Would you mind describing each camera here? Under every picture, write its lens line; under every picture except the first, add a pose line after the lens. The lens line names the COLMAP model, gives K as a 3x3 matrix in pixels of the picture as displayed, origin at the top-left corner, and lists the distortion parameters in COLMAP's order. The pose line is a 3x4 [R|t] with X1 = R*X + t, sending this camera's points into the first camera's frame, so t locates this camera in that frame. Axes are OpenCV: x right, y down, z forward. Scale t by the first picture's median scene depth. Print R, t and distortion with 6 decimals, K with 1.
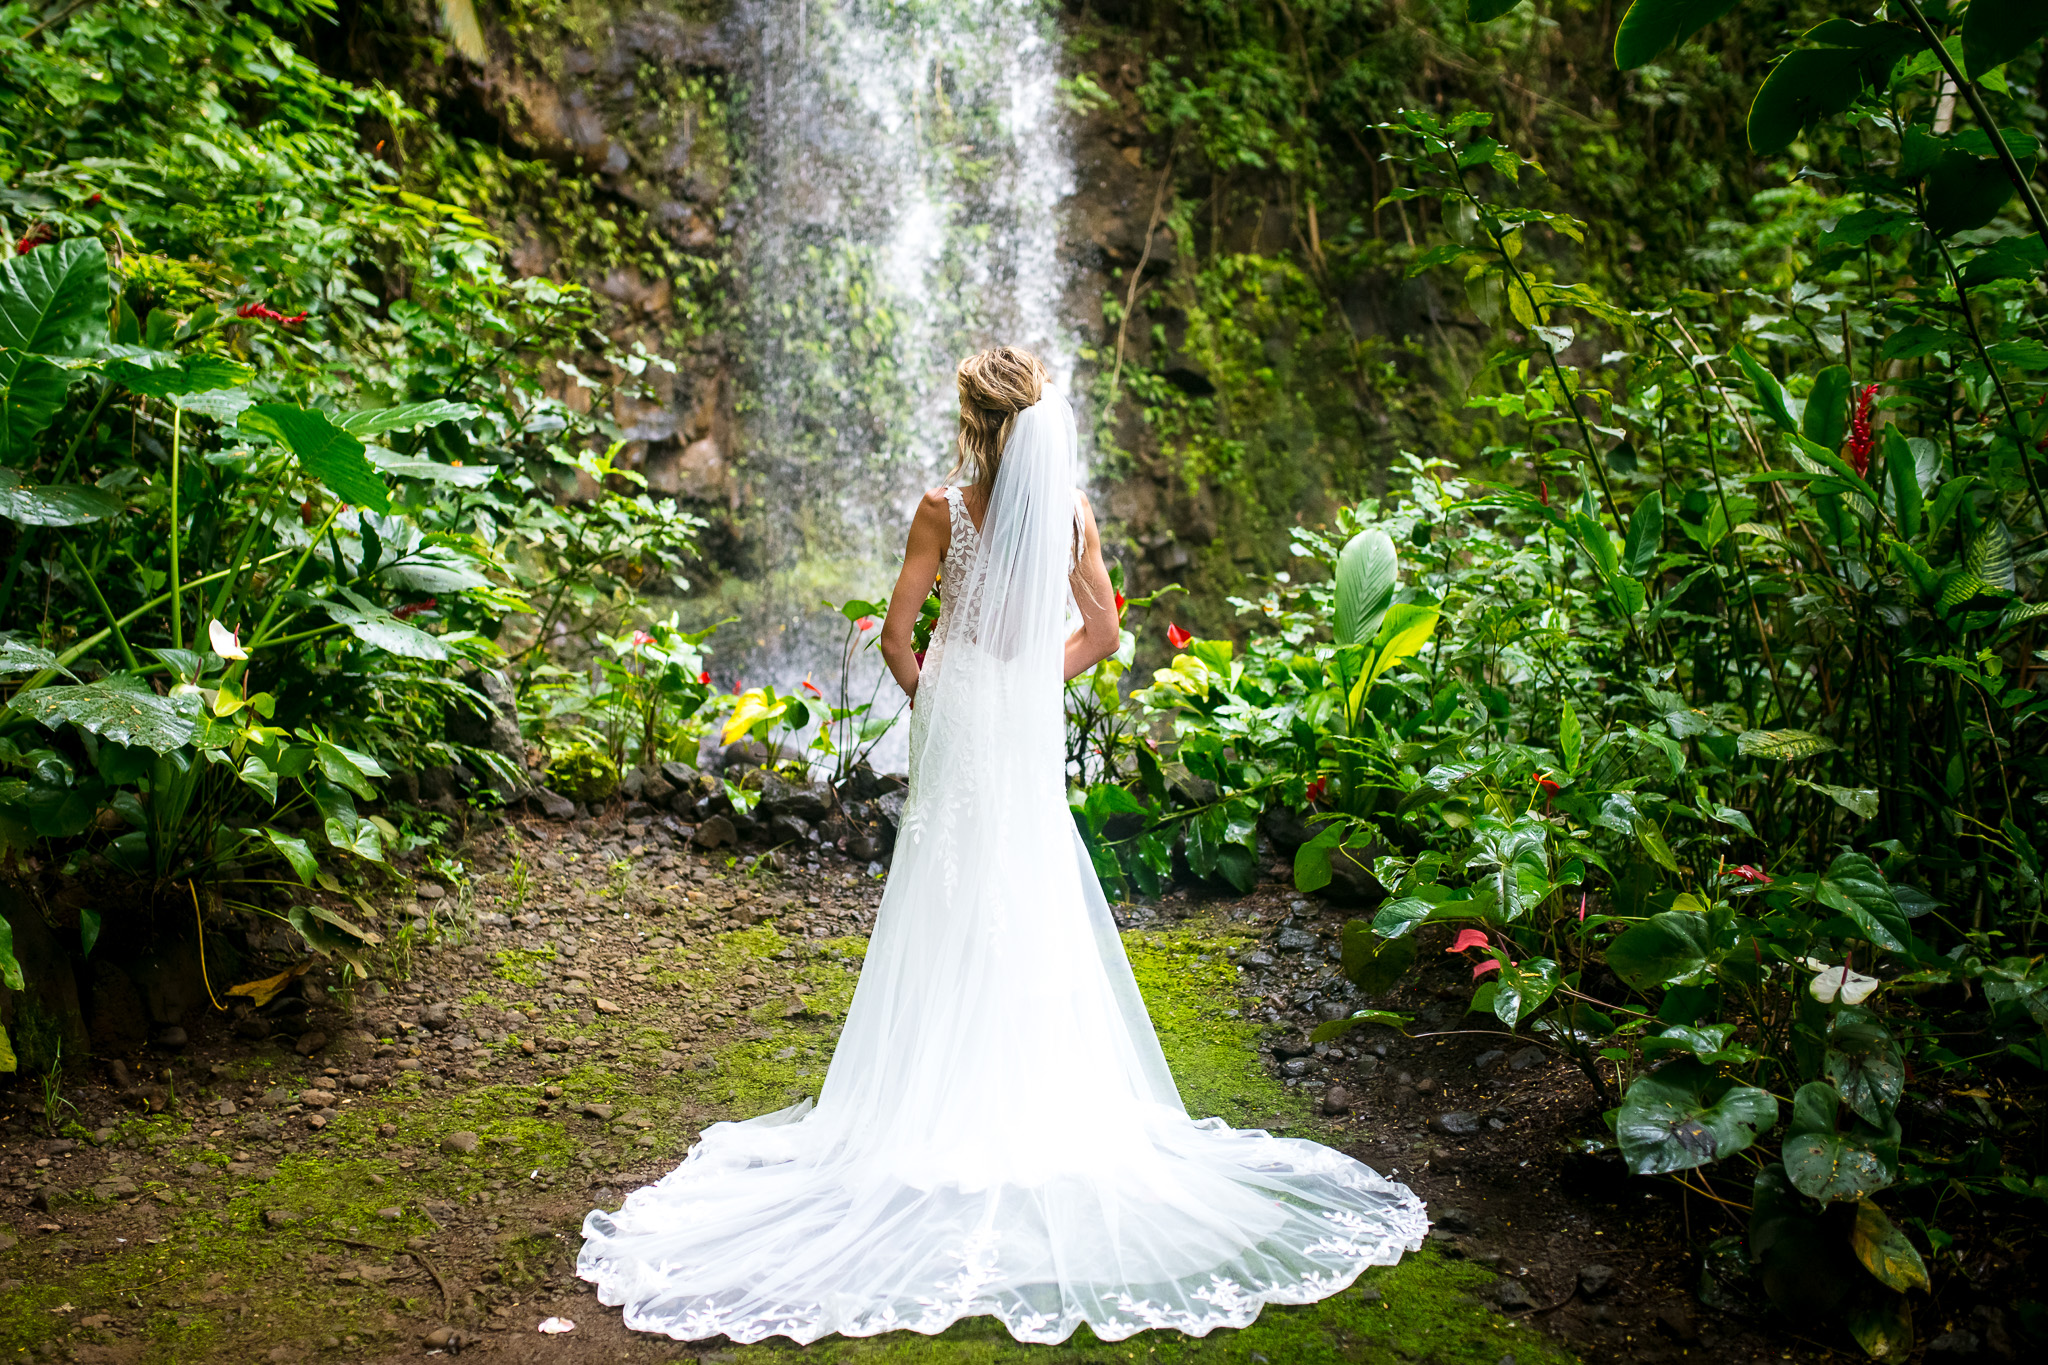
lens RADIAL K [[2295.6, 0, 1010.1], [0, 2295.6, 703.9], [0, 0, 1]] dist [-0.023329, 0.002483]
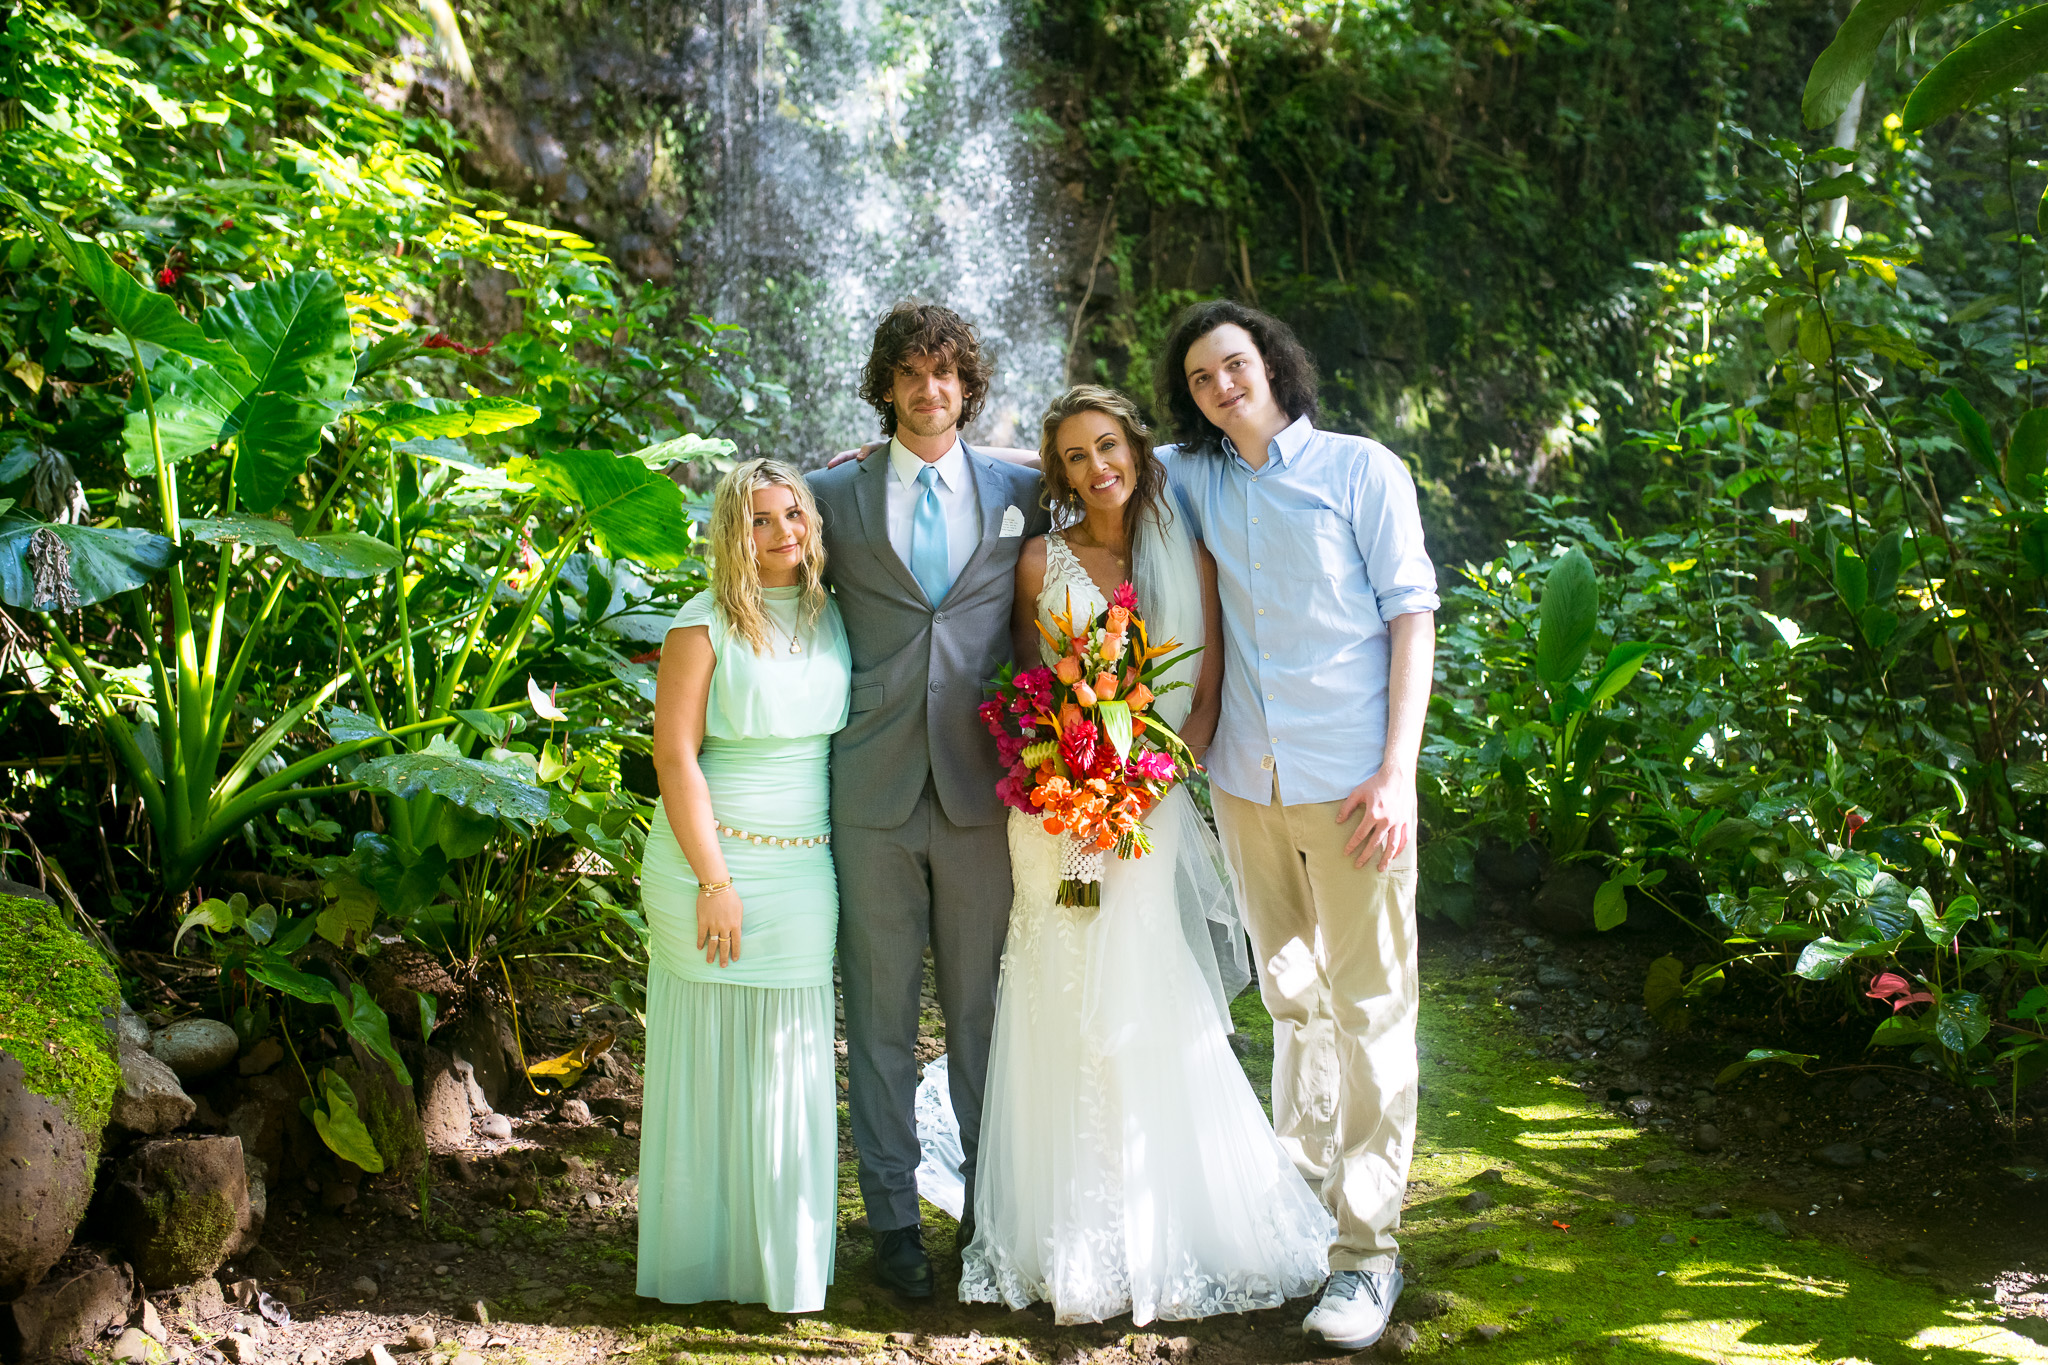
lens RADIAL K [[2293.6, 0, 1132.6], [0, 2293.6, 687.2], [0, 0, 1]] dist [-0.005181, 0.012800]
pose [[0.990716, -0.016846, 0.134901, -0.148966], [0.019591, 0.999627, -0.019043, -0.006644], [-0.134530, 0.021509, 0.990676, 0.019840]]
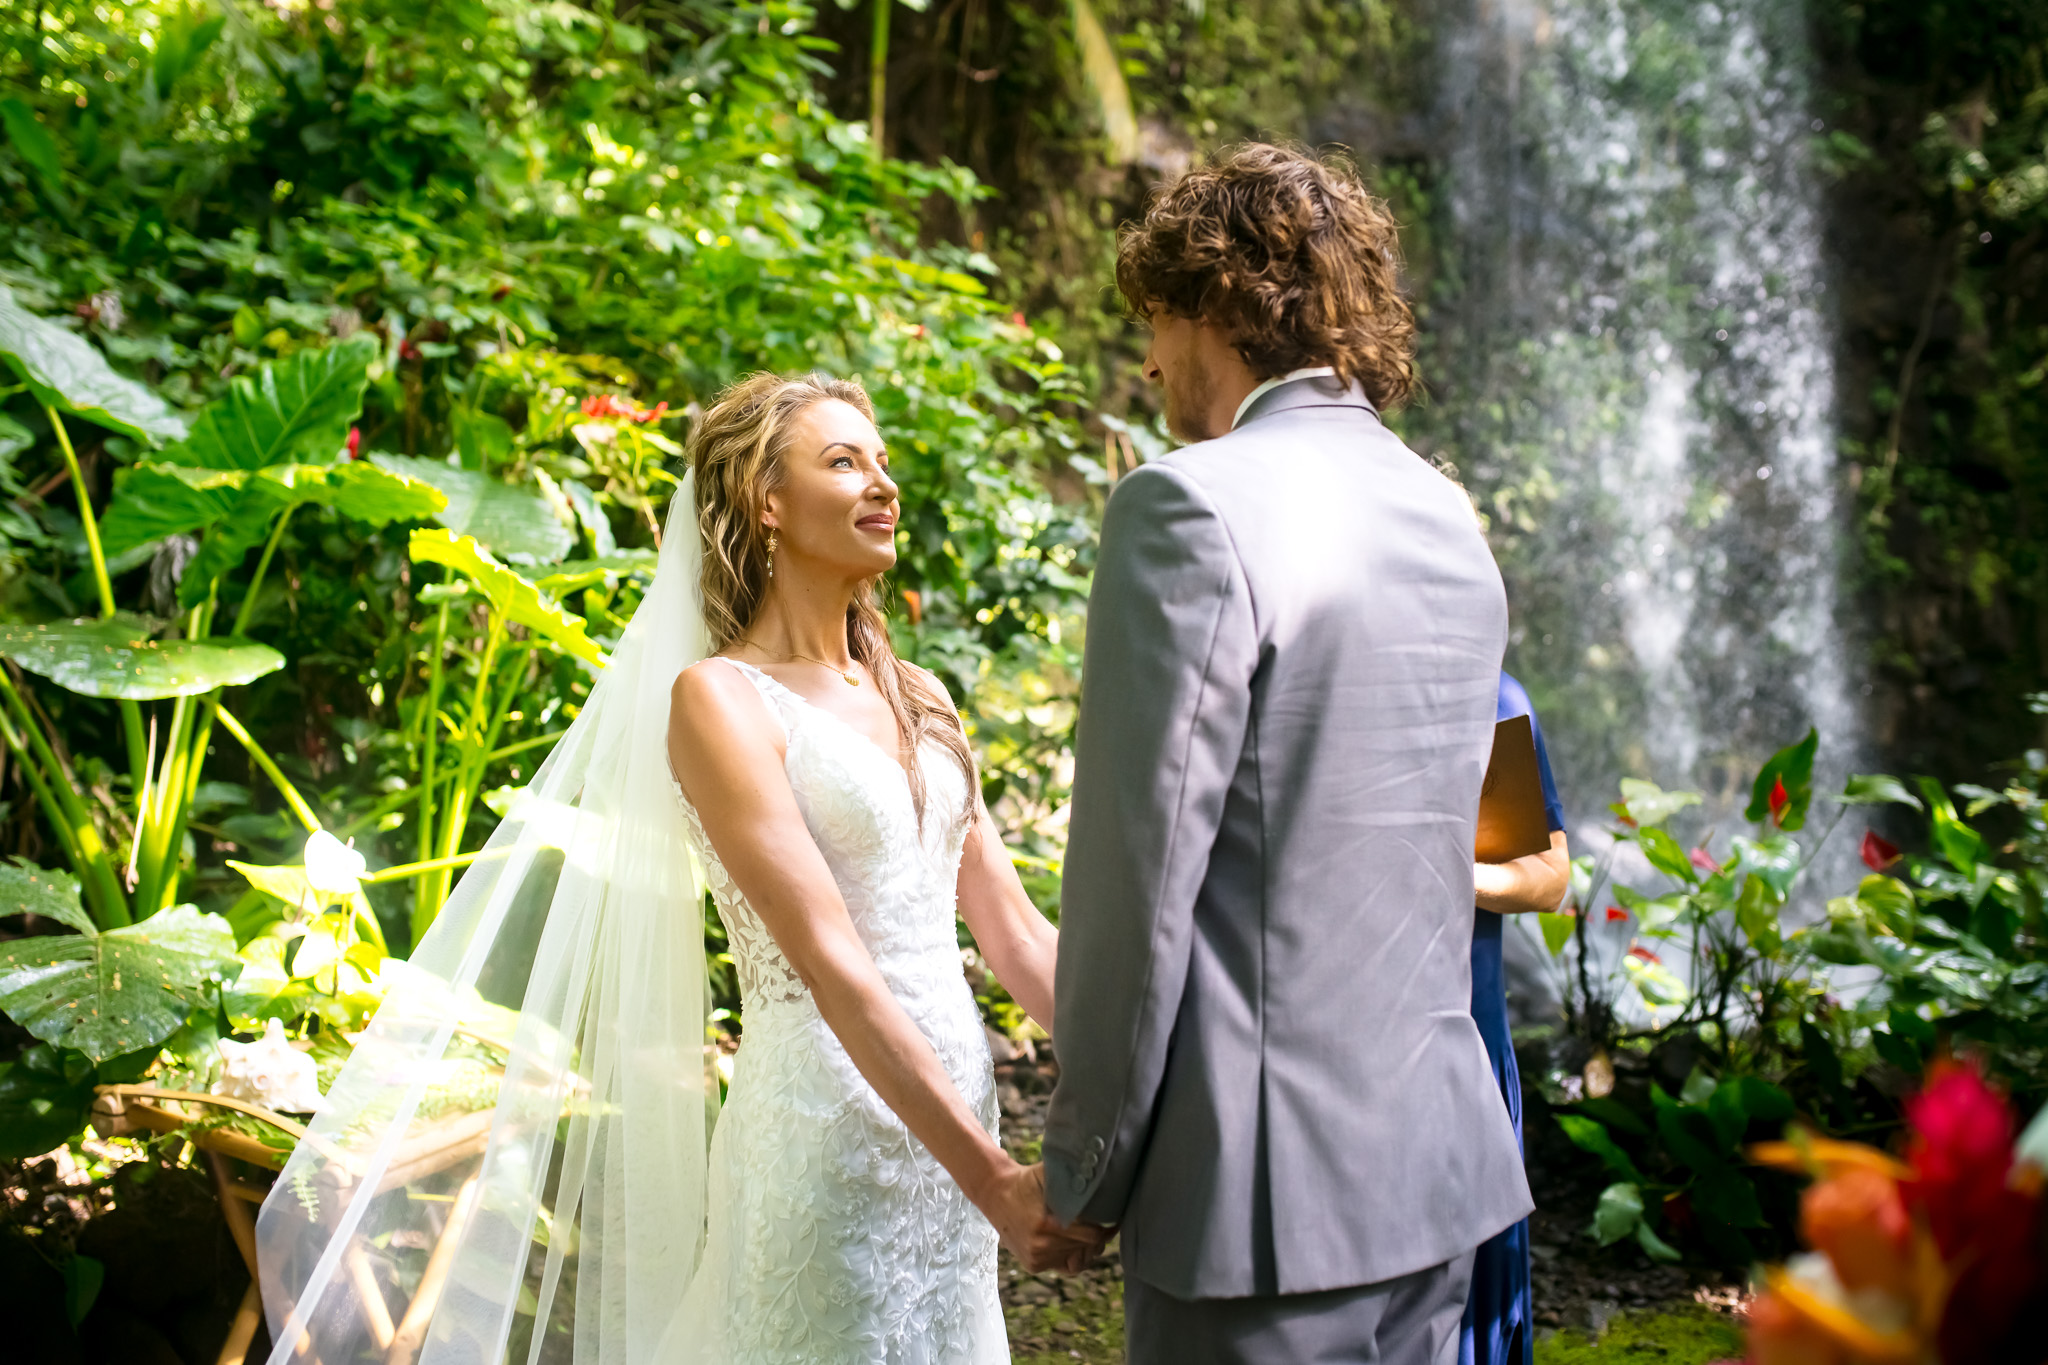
lens RADIAL K [[2134.6, 0, 1018.2], [0, 2134.6, 706.4], [0, 0, 1]] dist [-0.012139, 0.007549]
pose [[0.936540, 0.002886, -0.350548, 0.050899], [-0.018342, 0.999000, -0.040778, -0.034456], [0.350080, 0.044620, 0.935657, 0.304505]]
